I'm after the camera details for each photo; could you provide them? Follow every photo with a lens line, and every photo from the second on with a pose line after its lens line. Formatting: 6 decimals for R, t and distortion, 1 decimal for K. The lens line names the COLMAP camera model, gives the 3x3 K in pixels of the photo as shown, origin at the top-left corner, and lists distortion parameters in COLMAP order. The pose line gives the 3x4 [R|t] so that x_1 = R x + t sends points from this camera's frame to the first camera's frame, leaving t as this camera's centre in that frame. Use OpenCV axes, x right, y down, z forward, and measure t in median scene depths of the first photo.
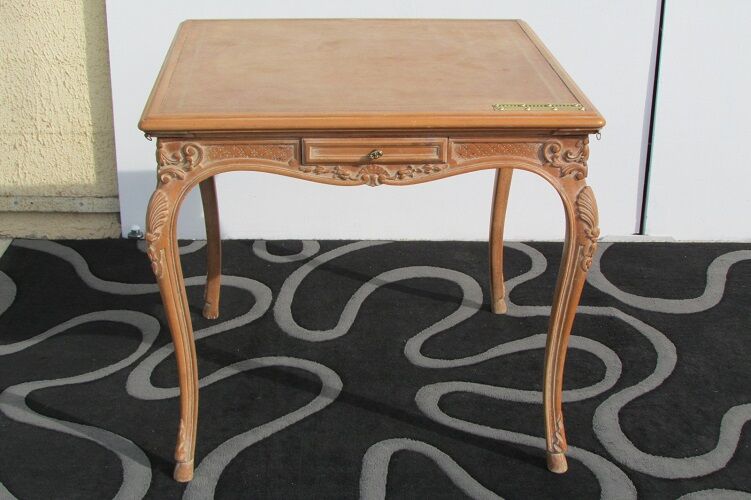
lens RADIAL K [[1235.4, 0, 380.2], [0, 1235.4, 248.3], [0, 0, 1]] dist [-0.055177, 0.000000]
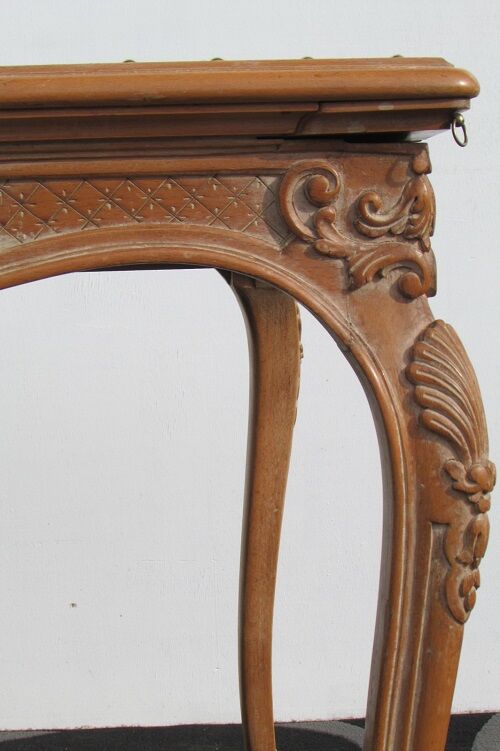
lens RADIAL K [[1711.3, 0, 247.9], [0, 1711.3, 375.7], [0, 0, 1]] dist [-0.189786, 0.000000]
pose [[0.998502, -0.043669, 0.032968, 0.109105], [0.051134, 0.959159, -0.278209, 0.076052], [-0.019472, 0.279478, 0.959955, 0.617758]]
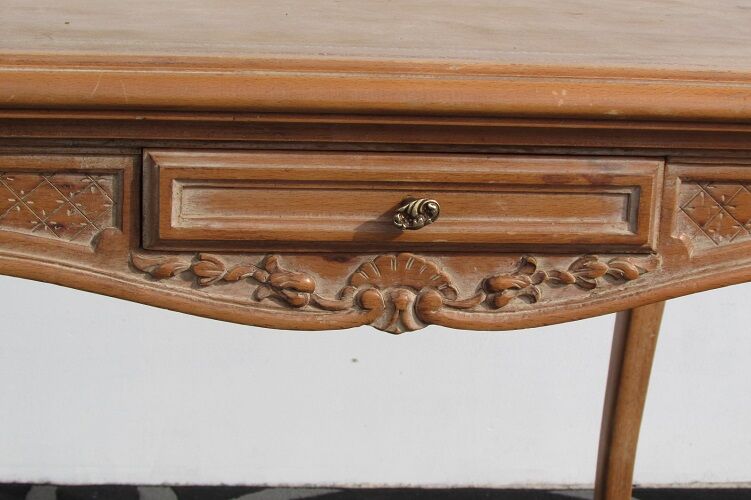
lens RADIAL K [[1711.3, 0, 375.6], [0, 1711.3, 249.6], [0, 0, 1]] dist [-0.189786, 0.000000]
pose [[0.997198, 0.010581, 0.074053, -0.039391], [-0.000825, 0.991440, -0.130558, -0.018388], [-0.074801, 0.130131, 0.988671, 0.616944]]
